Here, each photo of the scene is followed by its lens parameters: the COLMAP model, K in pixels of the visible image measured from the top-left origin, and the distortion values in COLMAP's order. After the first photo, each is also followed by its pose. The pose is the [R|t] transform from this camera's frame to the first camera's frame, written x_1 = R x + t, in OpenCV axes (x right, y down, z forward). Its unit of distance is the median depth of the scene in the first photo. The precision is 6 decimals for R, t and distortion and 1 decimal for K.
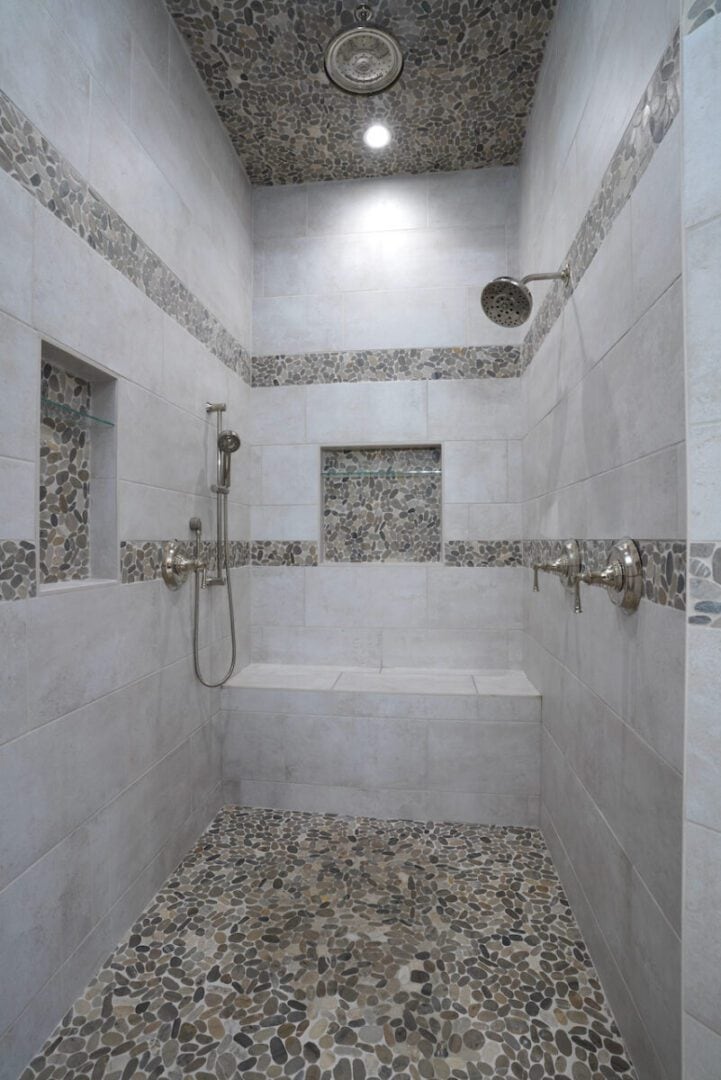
lens RADIAL K [[529.0, 0, 360.5], [0, 529.0, 540.0], [0, 0, 1]] dist [-0.070145, 0.033118]
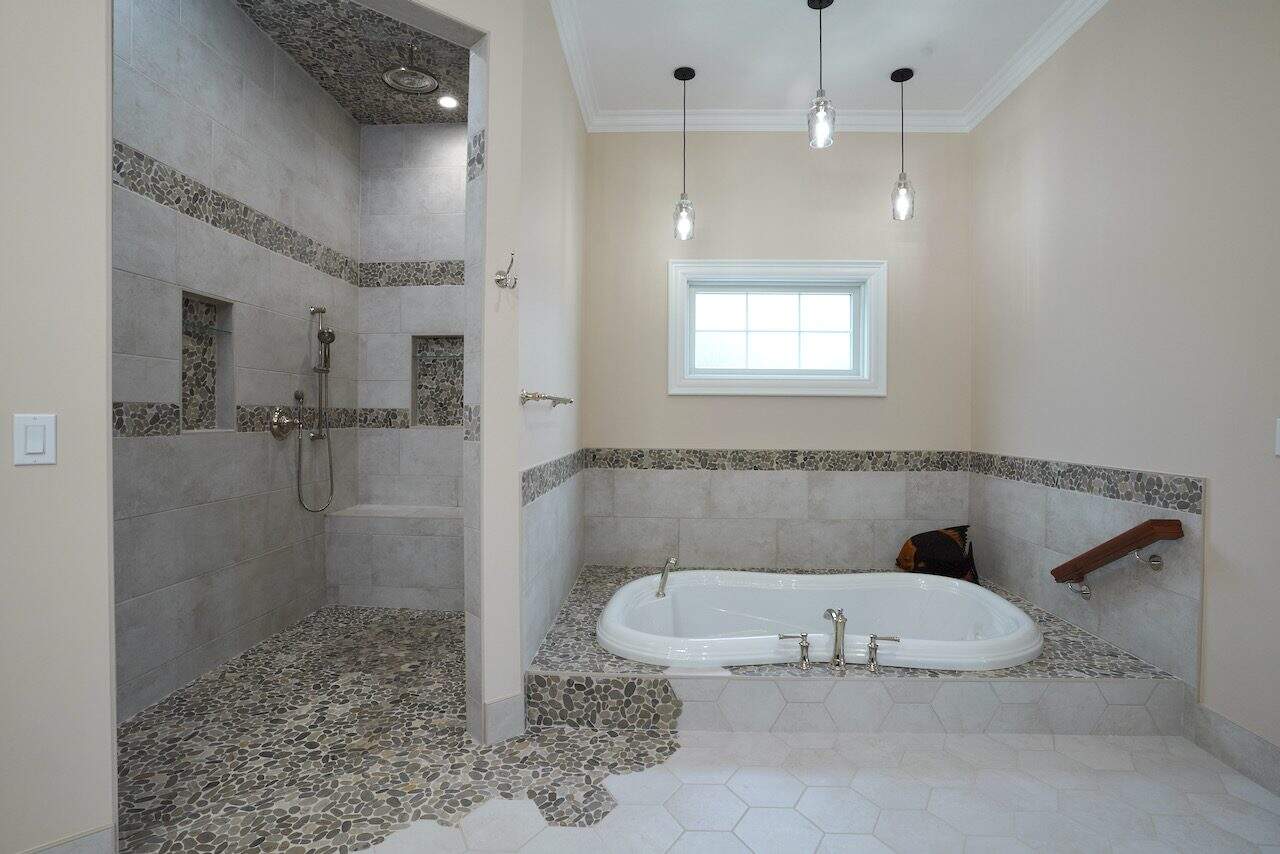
lens RADIAL K [[626.9, 0, 635.5], [0, 626.9, 425.9], [0, 0, 1]] dist [-0.070145, 0.033118]
pose [[0.997330, 0.007685, 0.072620, 0.534191], [-0.008966, 0.999810, 0.017330, 0.018305], [-0.072473, -0.017935, 0.997209, -0.819869]]
